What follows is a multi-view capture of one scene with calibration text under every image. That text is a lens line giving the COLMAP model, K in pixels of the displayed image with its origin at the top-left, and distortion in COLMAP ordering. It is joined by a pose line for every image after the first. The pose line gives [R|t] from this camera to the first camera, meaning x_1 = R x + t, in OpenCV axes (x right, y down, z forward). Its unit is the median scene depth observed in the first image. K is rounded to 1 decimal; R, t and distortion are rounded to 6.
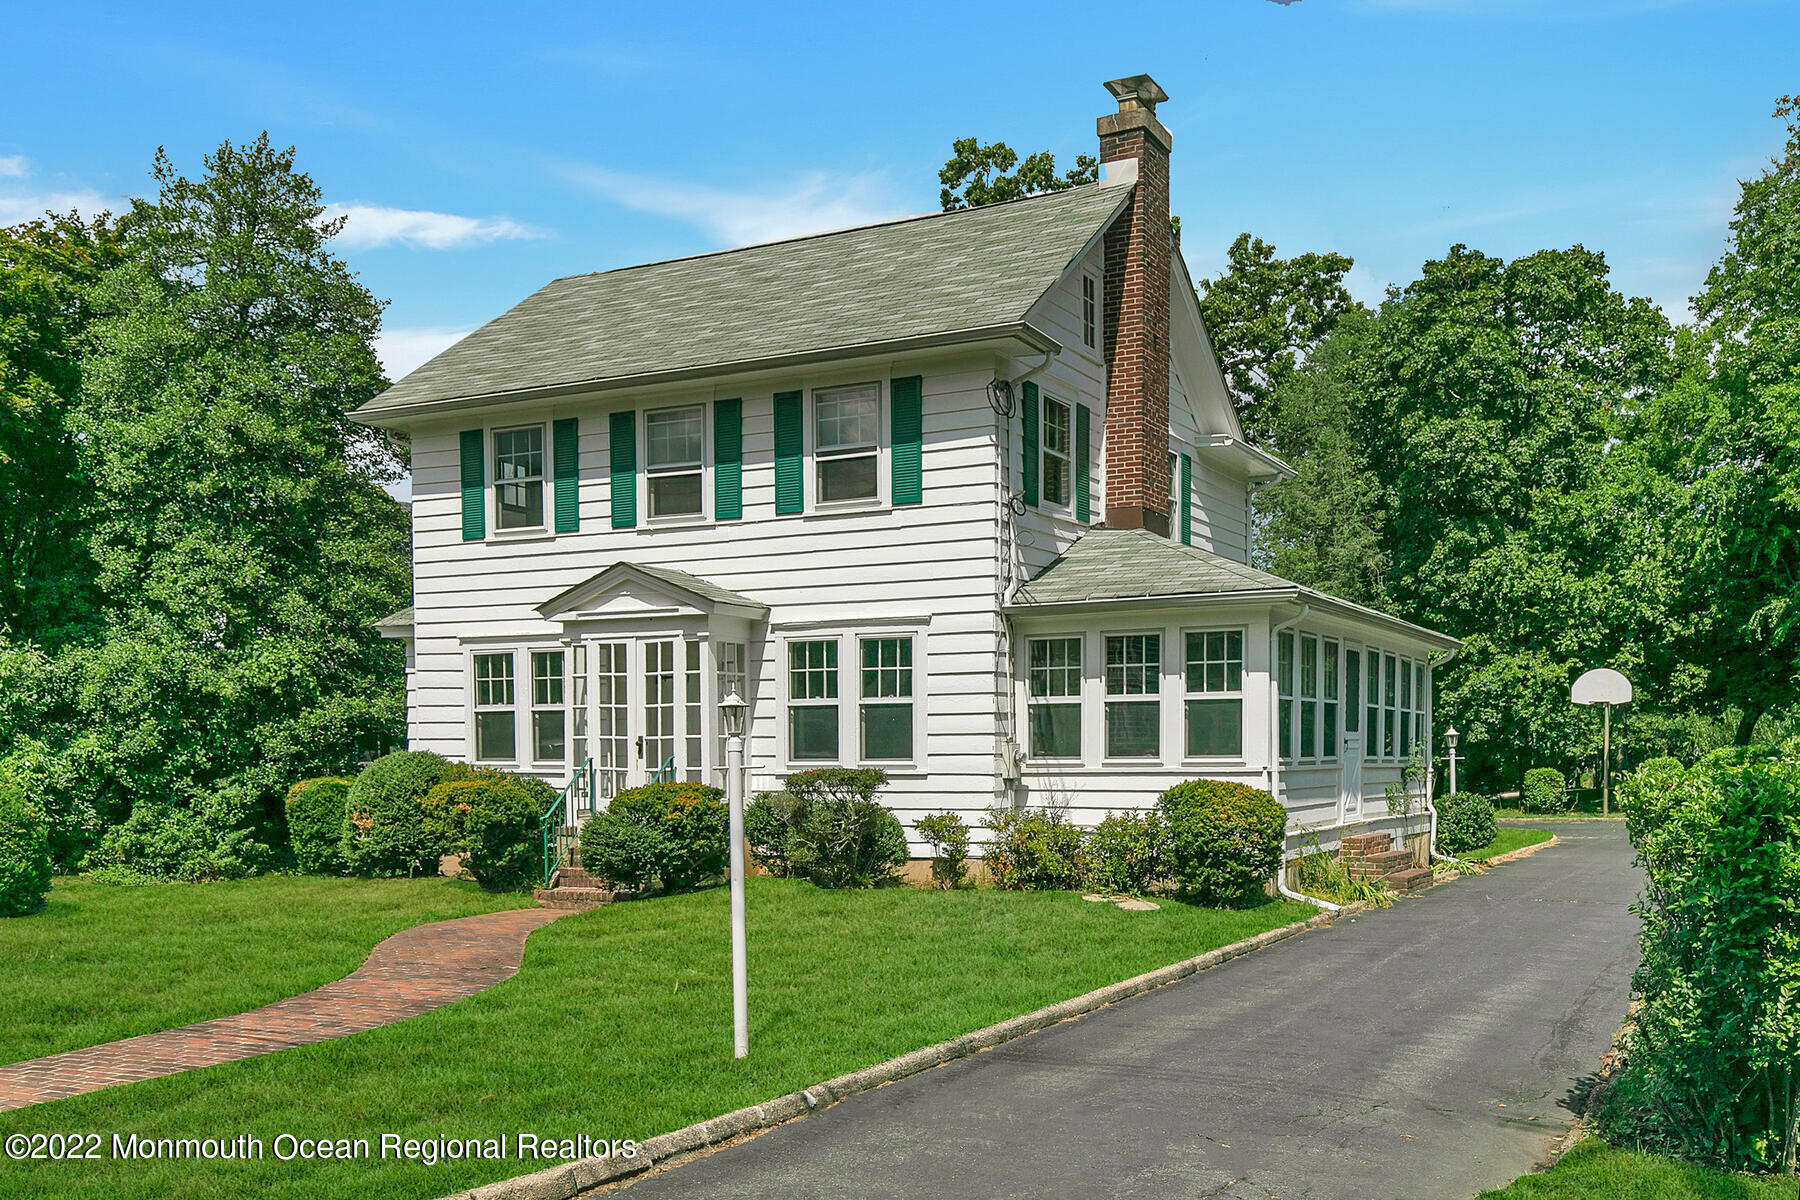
lens RADIAL K [[1643.6, 0, 867.8], [0, 1643.6, 756.0], [0, 0, 1]] dist [-0.004384, 0.006133]
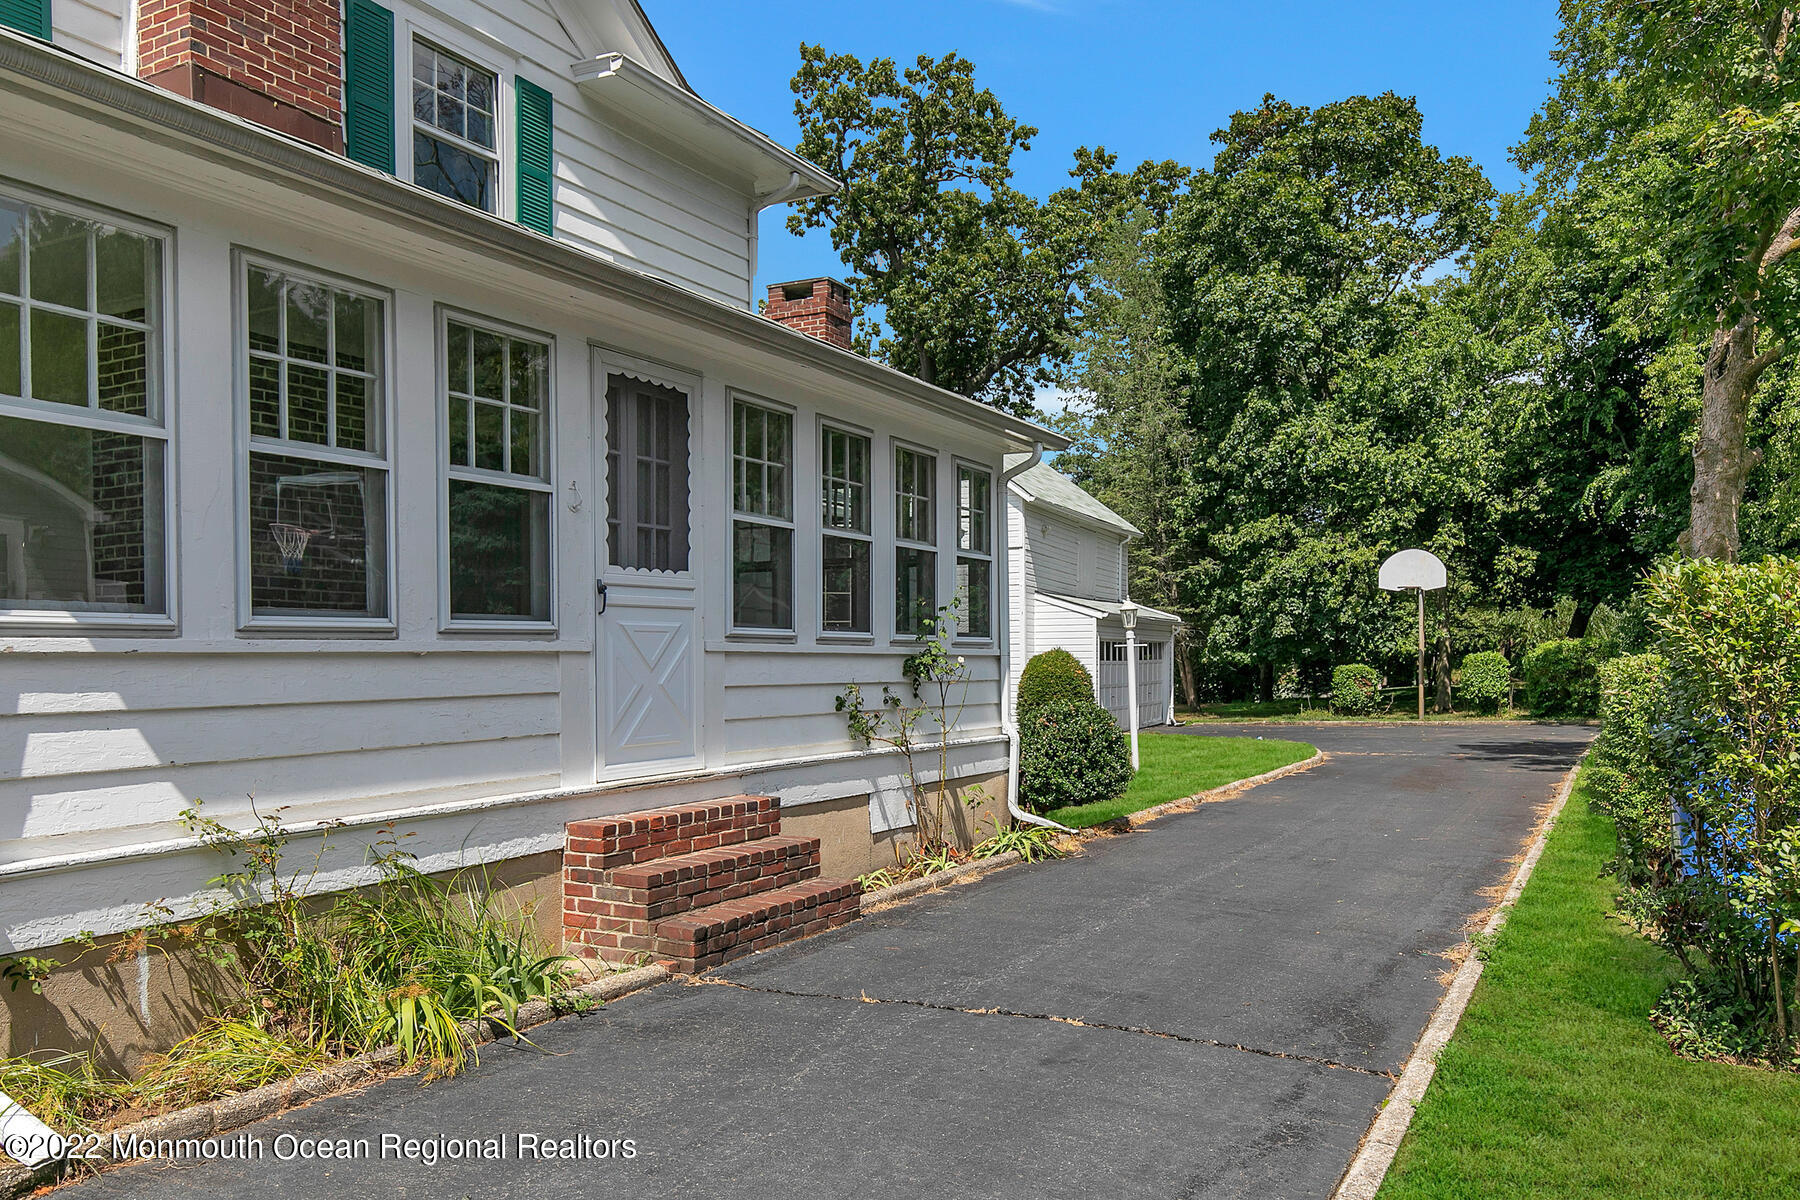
lens RADIAL K [[1308.8, 0, 900.1], [0, 1308.8, 617.9], [0, 0, 1]] dist [-0.008953, -0.008805]
pose [[0.999982, 0.000114, 0.006067, 0.305552], [0.000075, 0.999517, -0.031079, 0.007760], [-0.006067, 0.031079, 0.999499, 0.557420]]
